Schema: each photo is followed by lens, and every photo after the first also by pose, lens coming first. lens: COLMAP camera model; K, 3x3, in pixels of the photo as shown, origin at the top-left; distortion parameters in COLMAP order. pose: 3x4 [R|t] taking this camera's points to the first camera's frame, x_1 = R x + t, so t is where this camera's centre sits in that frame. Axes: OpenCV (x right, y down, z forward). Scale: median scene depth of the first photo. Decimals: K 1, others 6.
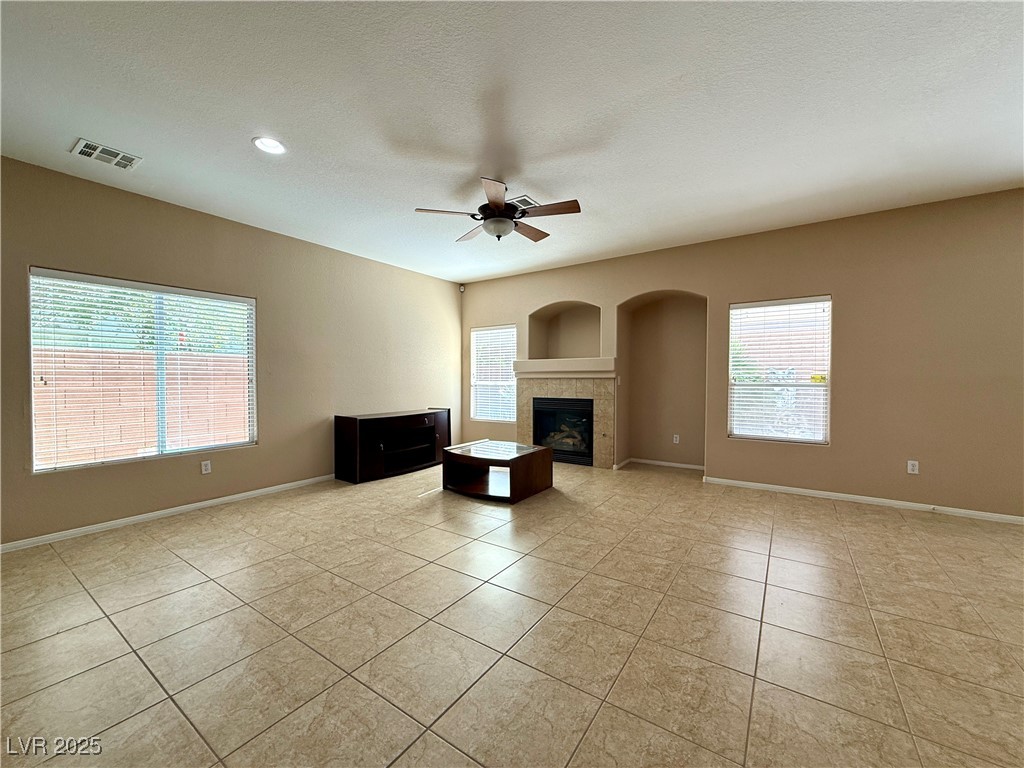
lens RADIAL K [[408.0, 0, 513.6], [0, 408.0, 384.6], [0, 0, 1]] dist [-0.001479, 0.000803]
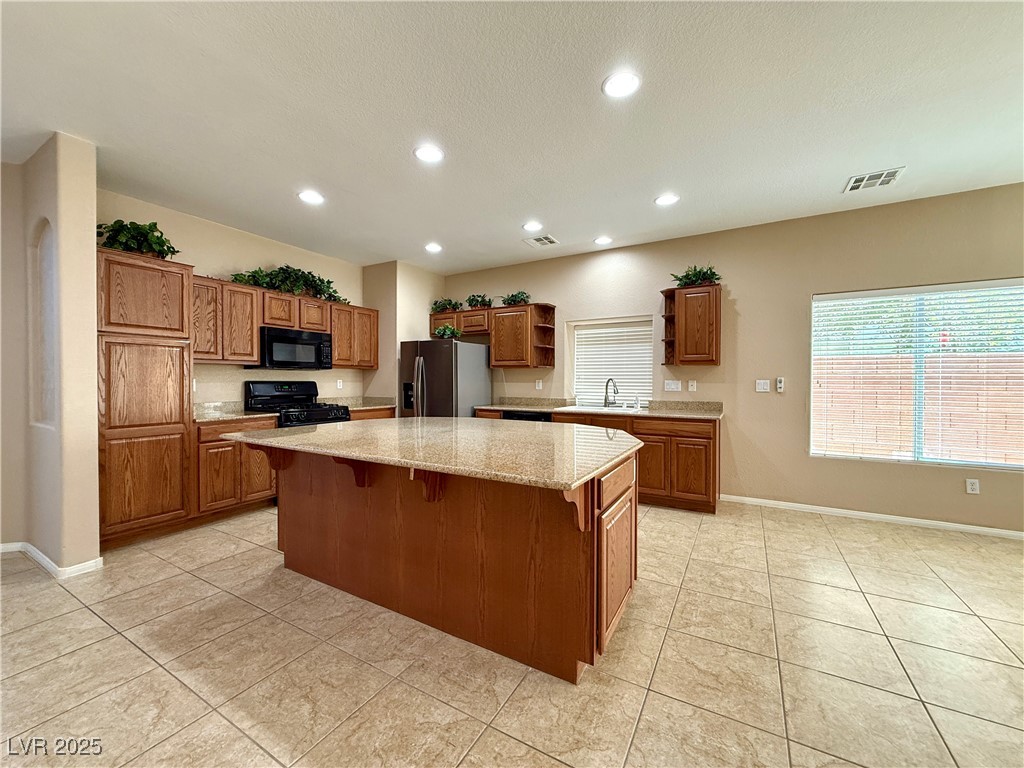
lens RADIAL K [[408.0, 0, 505.8], [0, 408.0, 384.1], [0, 0, 1]] dist [-0.001479, 0.000803]
pose [[0.068544, 0.009132, -0.997606, 0.027793], [-0.021602, 0.999737, 0.007667, 0.001920], [0.997414, 0.021025, 0.068723, -0.036621]]
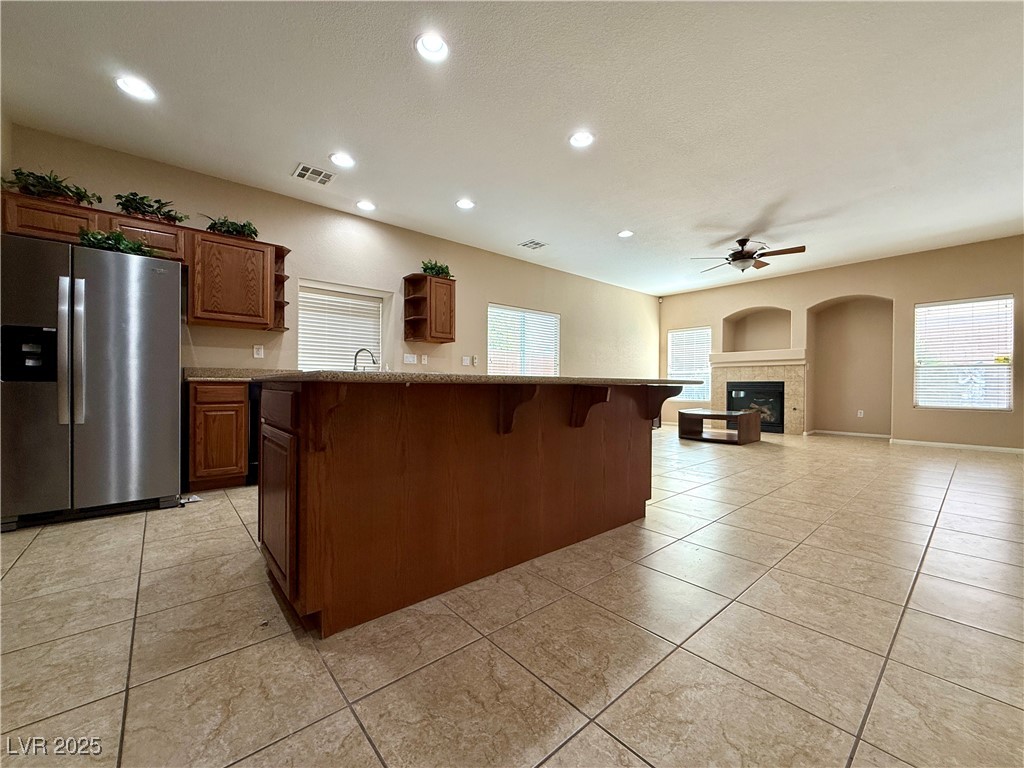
lens RADIAL K [[408.0, 0, 514.2], [0, 408.0, 384.4], [0, 0, 1]] dist [-0.001479, 0.000803]
pose [[0.966416, 0.005003, -0.256934, -0.388477], [-0.009546, 0.999819, -0.016437, 0.096307], [0.256805, 0.018337, 0.966289, -0.608496]]
